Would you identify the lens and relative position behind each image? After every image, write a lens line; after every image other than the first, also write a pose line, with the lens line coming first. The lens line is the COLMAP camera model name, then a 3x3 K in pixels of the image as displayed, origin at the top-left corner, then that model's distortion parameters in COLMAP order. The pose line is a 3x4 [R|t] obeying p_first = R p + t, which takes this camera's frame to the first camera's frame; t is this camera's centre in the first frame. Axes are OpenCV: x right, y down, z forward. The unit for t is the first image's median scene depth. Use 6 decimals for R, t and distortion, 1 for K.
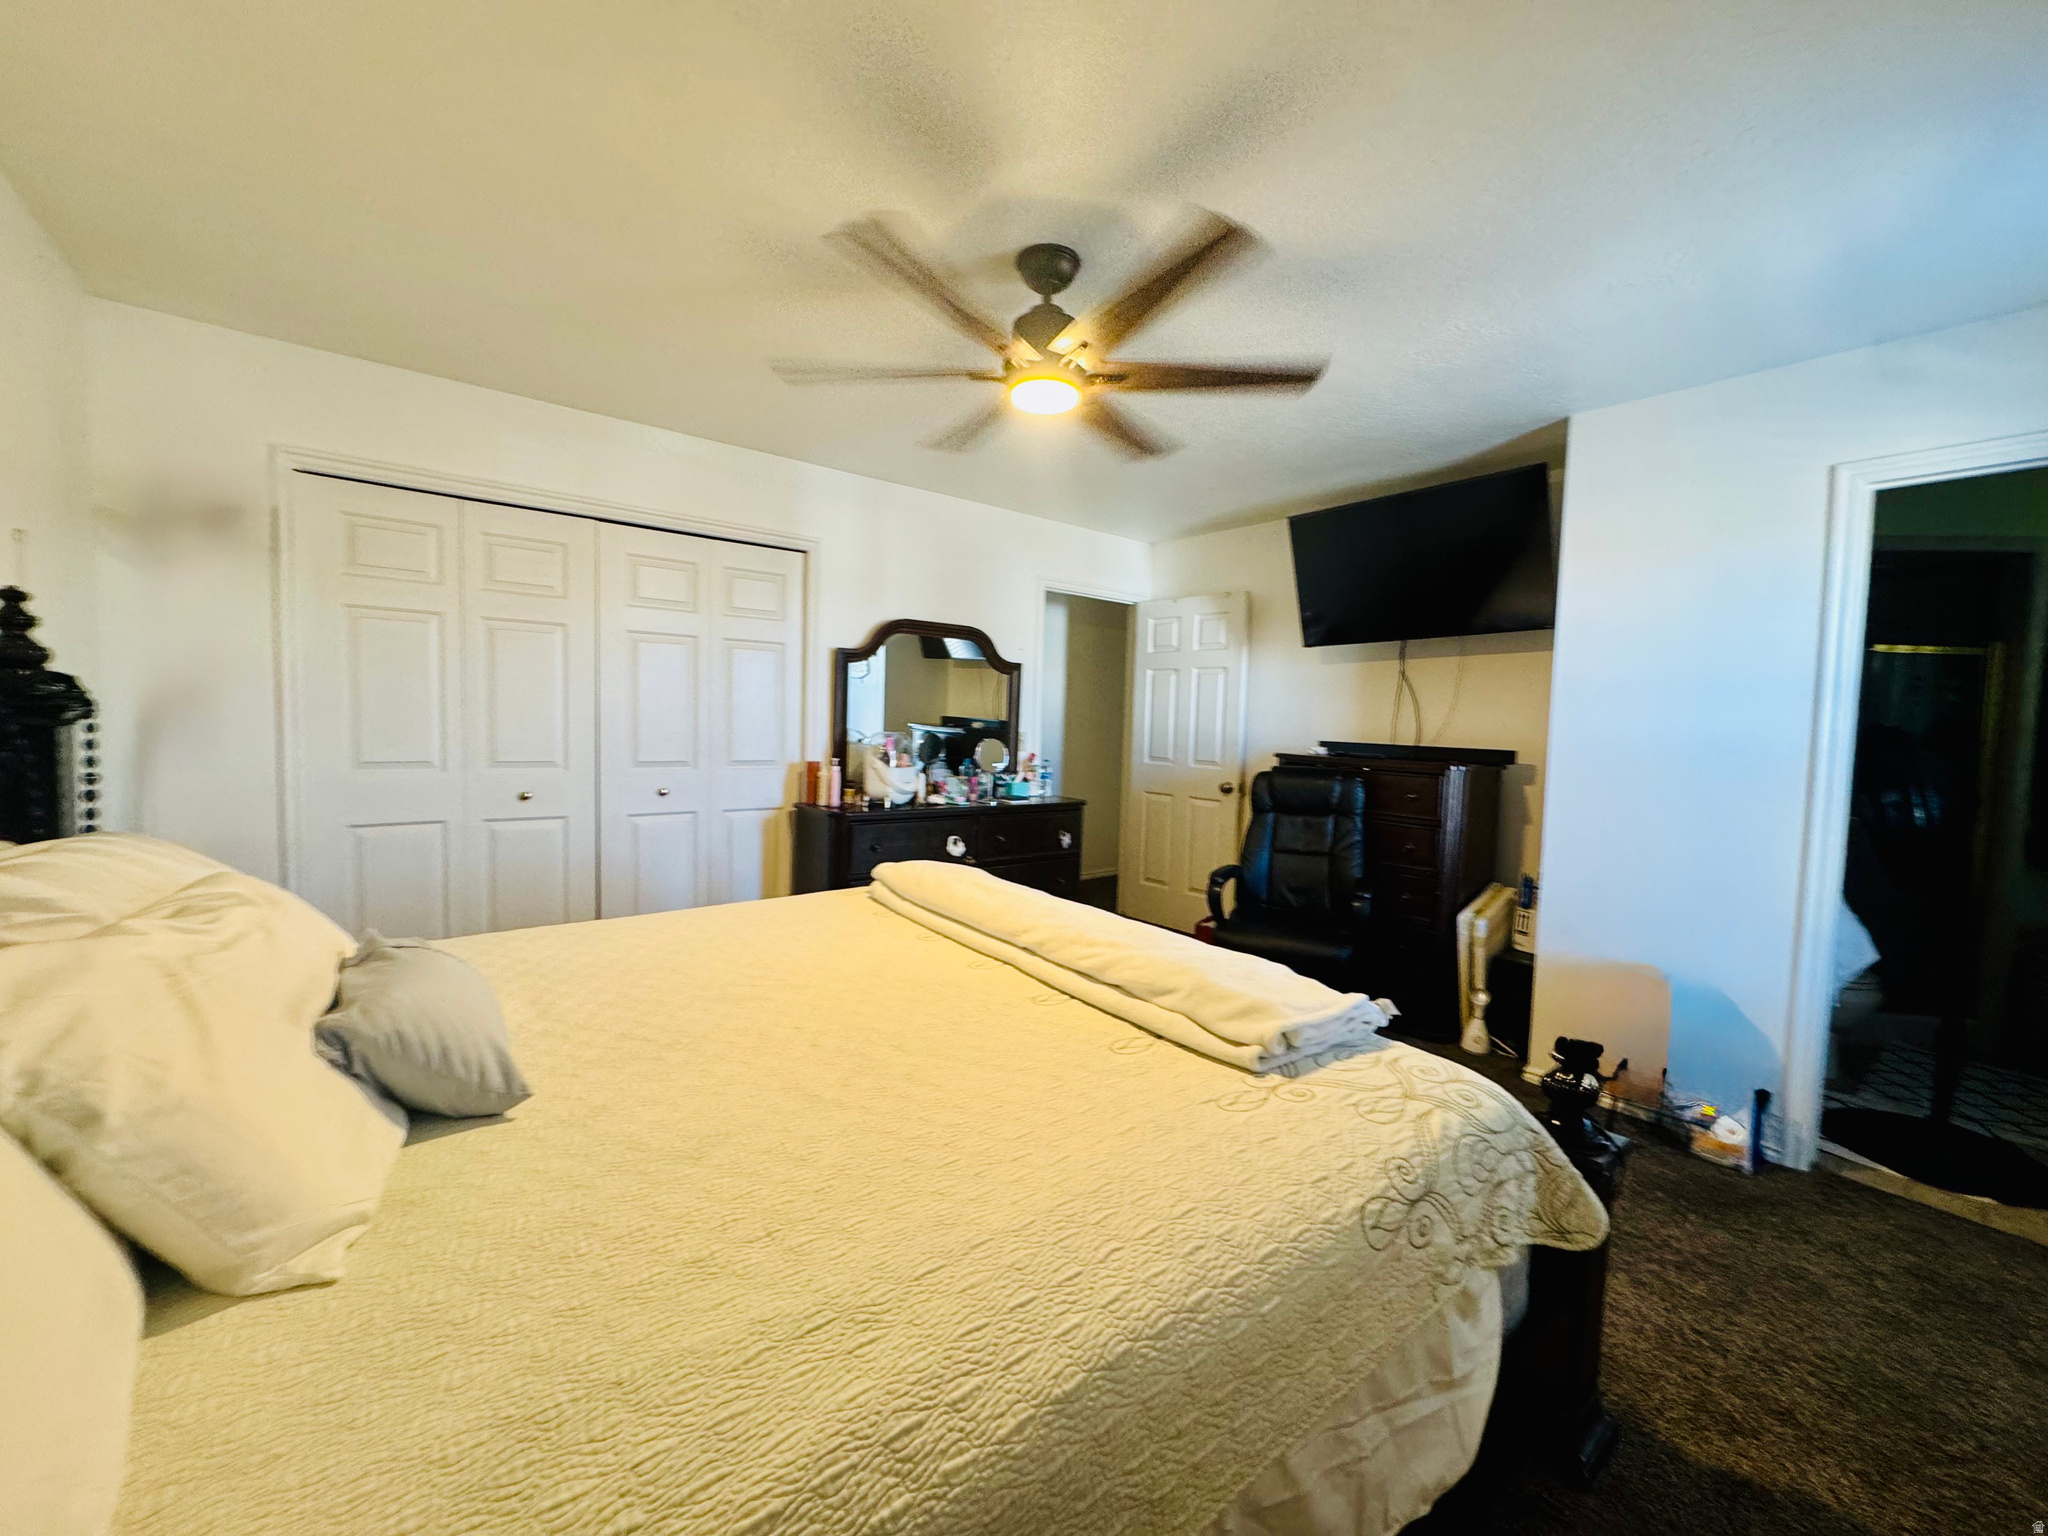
lens RADIAL K [[818.0, 0, 1024.0], [0, 818.0, 768.0], [0, 0, 1]] dist [-0.001047, -0.000344]
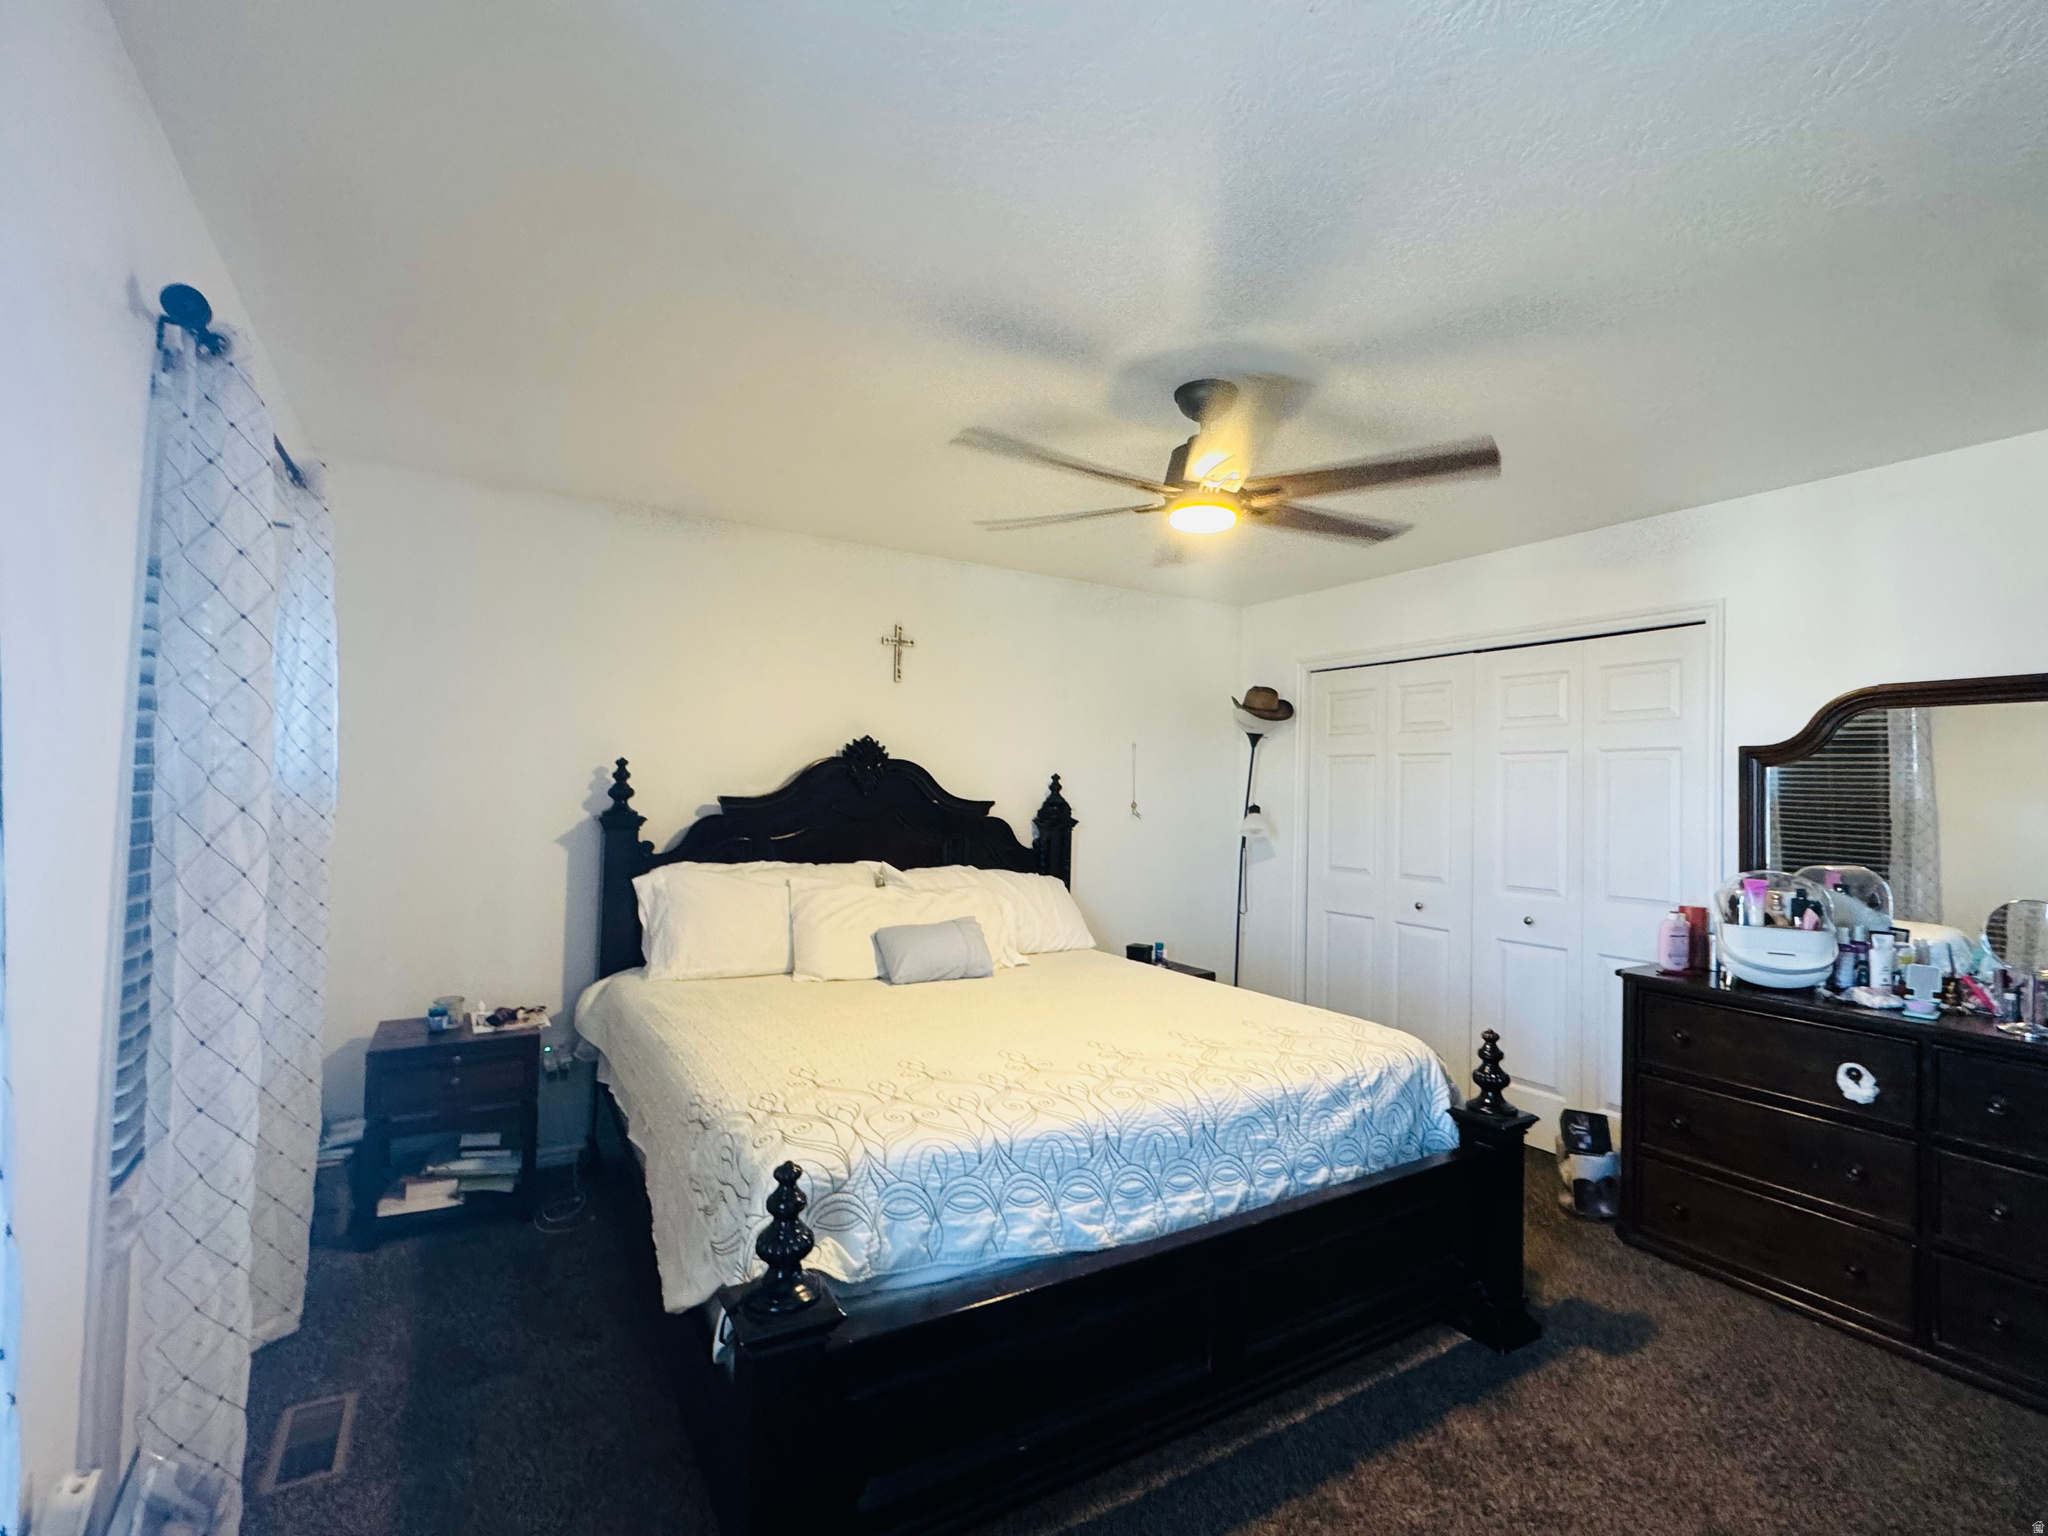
lens RADIAL K [[955.6, 0, 1024.0], [0, 955.6, 768.0], [0, 0, 1]] dist [0.000188, 0.000052]
pose [[-0.131360, -0.060276, -0.989501, 0.746339], [-0.086900, 0.995008, -0.049075, -0.041411], [0.987519, 0.079541, -0.135942, 0.592905]]
